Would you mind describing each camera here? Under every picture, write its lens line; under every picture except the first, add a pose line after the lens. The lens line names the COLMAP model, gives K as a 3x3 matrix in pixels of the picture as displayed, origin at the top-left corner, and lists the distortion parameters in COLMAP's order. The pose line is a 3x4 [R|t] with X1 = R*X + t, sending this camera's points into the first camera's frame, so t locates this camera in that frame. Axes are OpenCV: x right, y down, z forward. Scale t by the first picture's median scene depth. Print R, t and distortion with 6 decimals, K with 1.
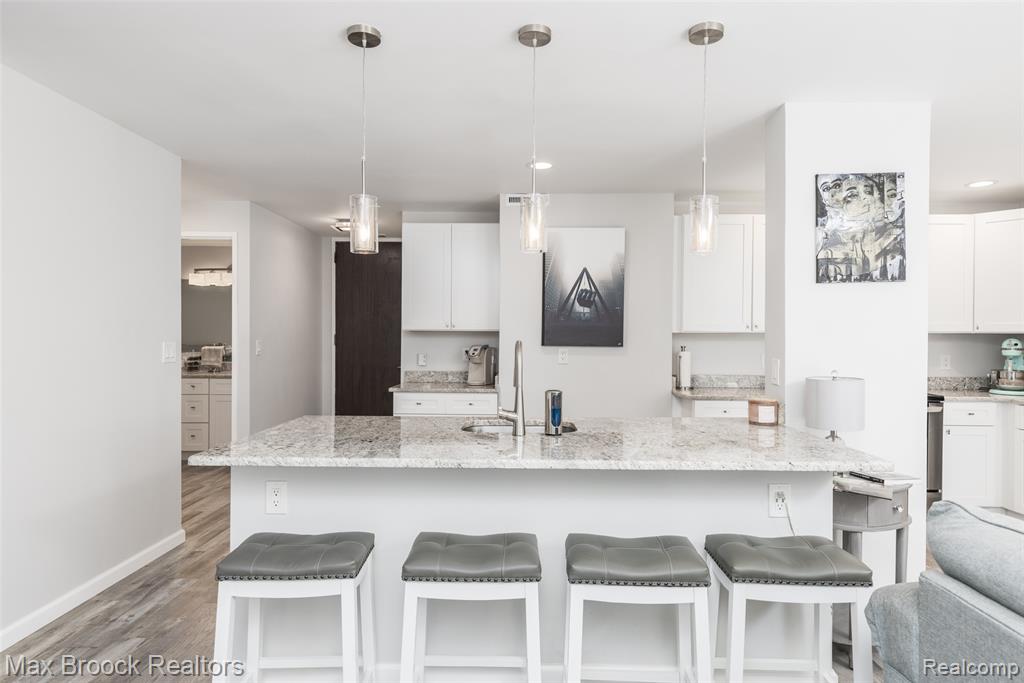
lens RADIAL K [[593.9, 0, 510.0], [0, 593.9, 340.3], [0, 0, 1]] dist [0.002251, 0.000141]
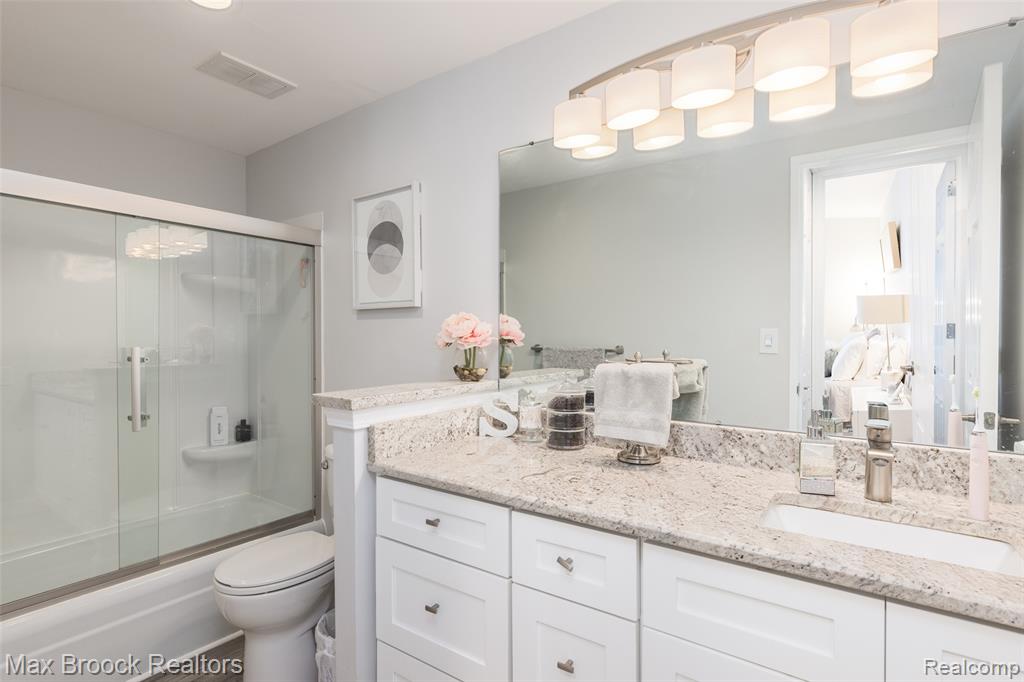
lens RADIAL K [[528.0, 0, 511.5], [0, 528.0, 341.1], [0, 0, 1]] dist [0.000241, 0.000008]
pose [[0.818982, 0.001453, -0.573817, -0.779528], [0.001314, 0.999989, 0.004407, 0.001347], [0.573817, -0.004363, 0.818972, 1.479899]]
